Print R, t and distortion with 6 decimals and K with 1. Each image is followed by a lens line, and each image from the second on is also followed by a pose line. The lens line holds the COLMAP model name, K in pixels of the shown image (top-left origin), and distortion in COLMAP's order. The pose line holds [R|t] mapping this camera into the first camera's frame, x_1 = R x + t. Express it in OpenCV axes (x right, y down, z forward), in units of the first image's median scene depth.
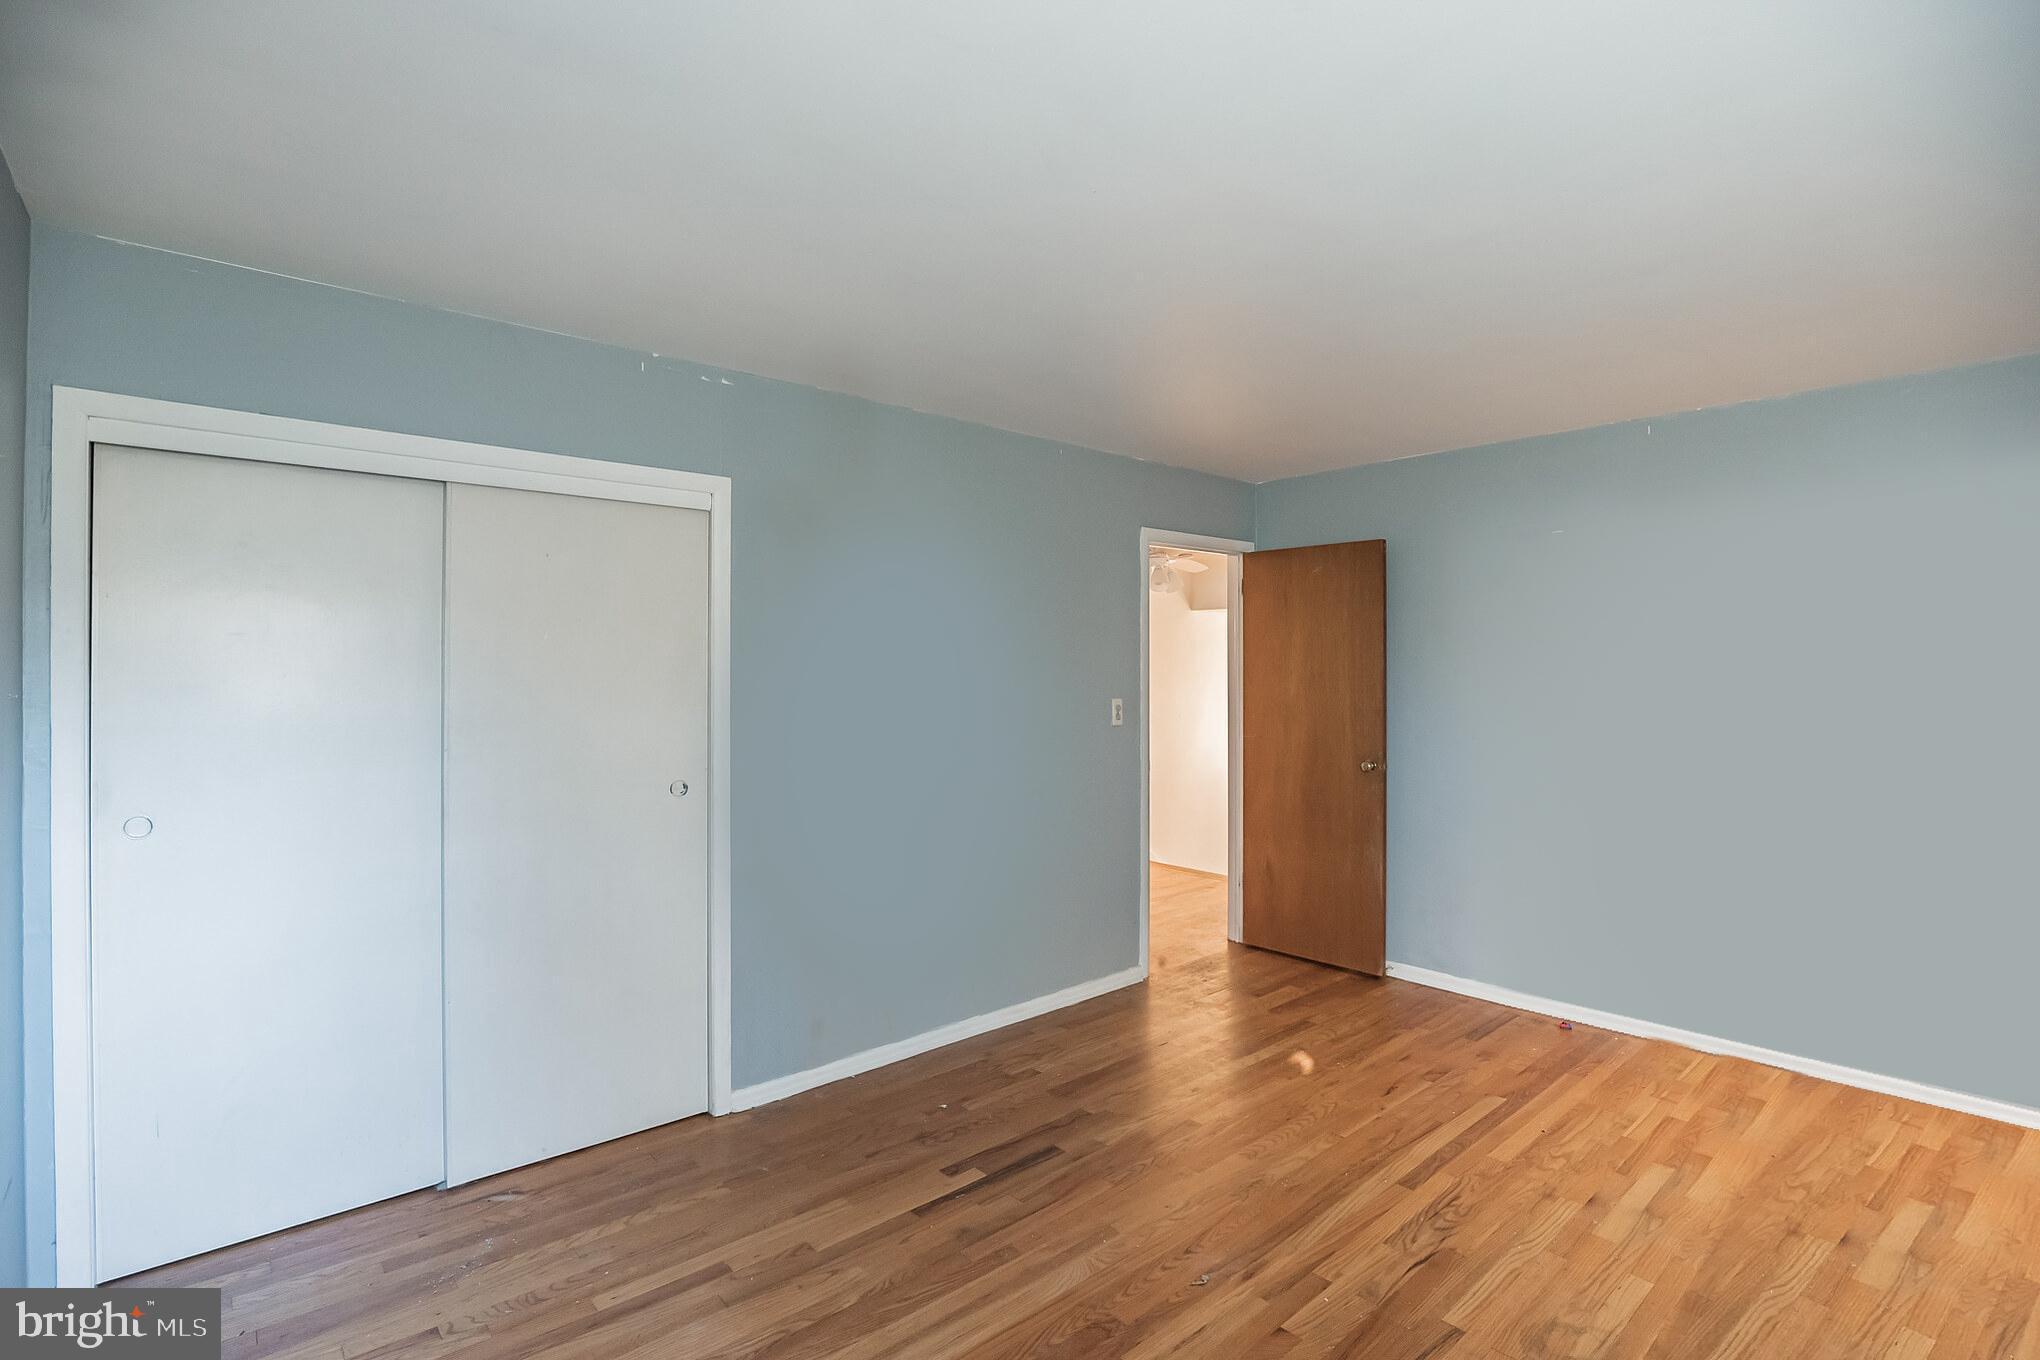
lens RADIAL K [[950.4, 0, 1012.0], [0, 950.4, 683.3], [0, 0, 1]] dist [-0.038373, 0.007920]
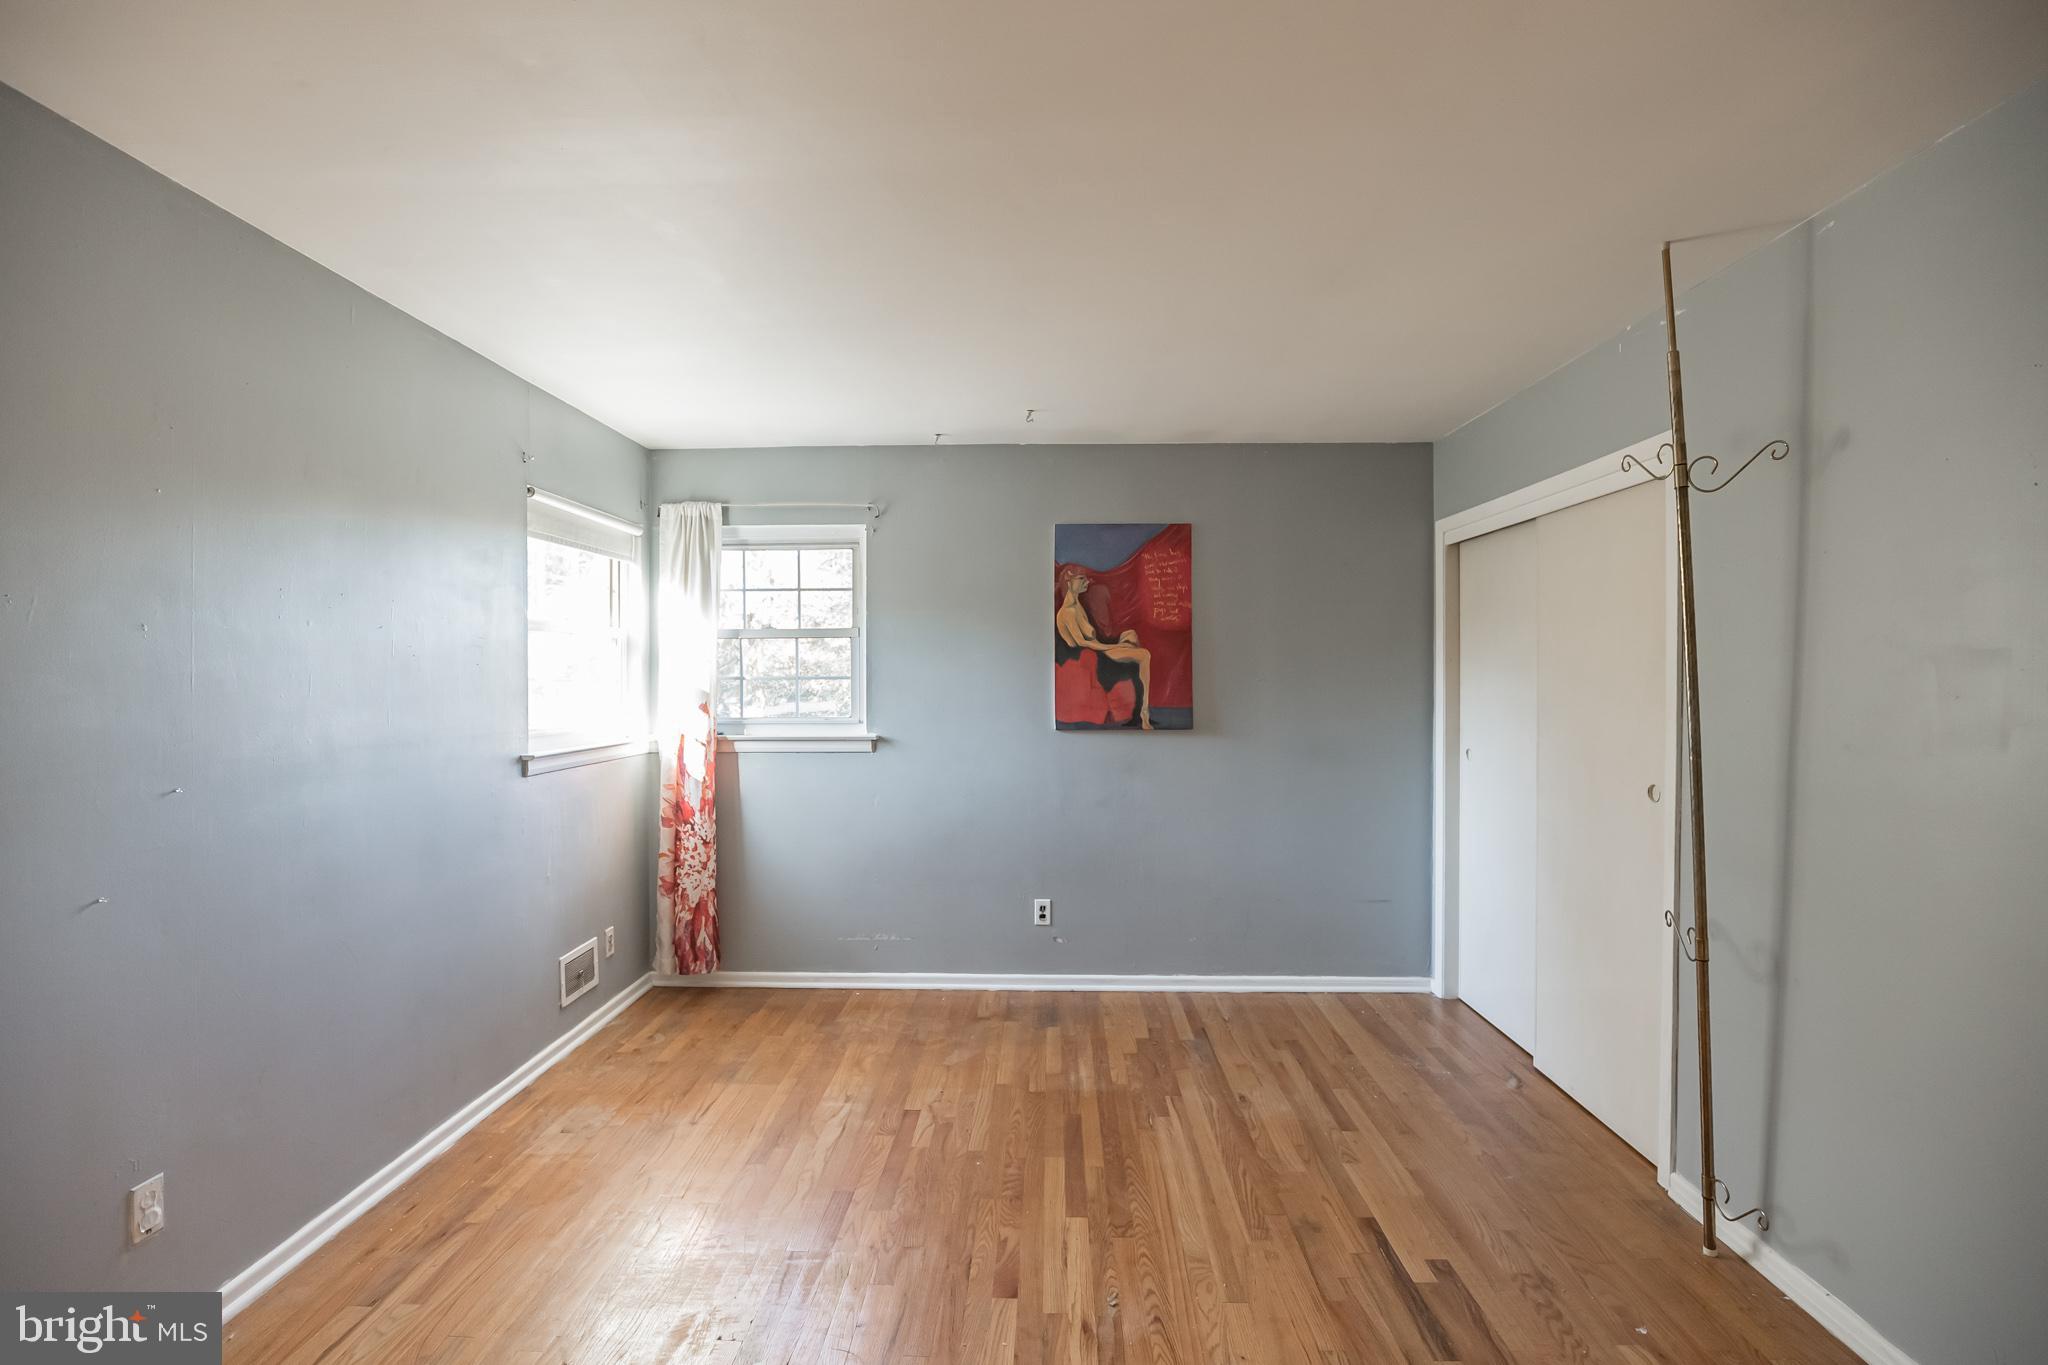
lens RADIAL K [[954.1, 0, 1016.0], [0, 954.1, 685.8], [0, 0, 1]] dist [-0.038373, 0.007920]
pose [[-0.683949, 0.011045, -0.729446, 0.943391], [-0.005626, 0.999776, 0.020413, -0.007637], [0.729508, 0.018066, -0.683734, 1.539889]]
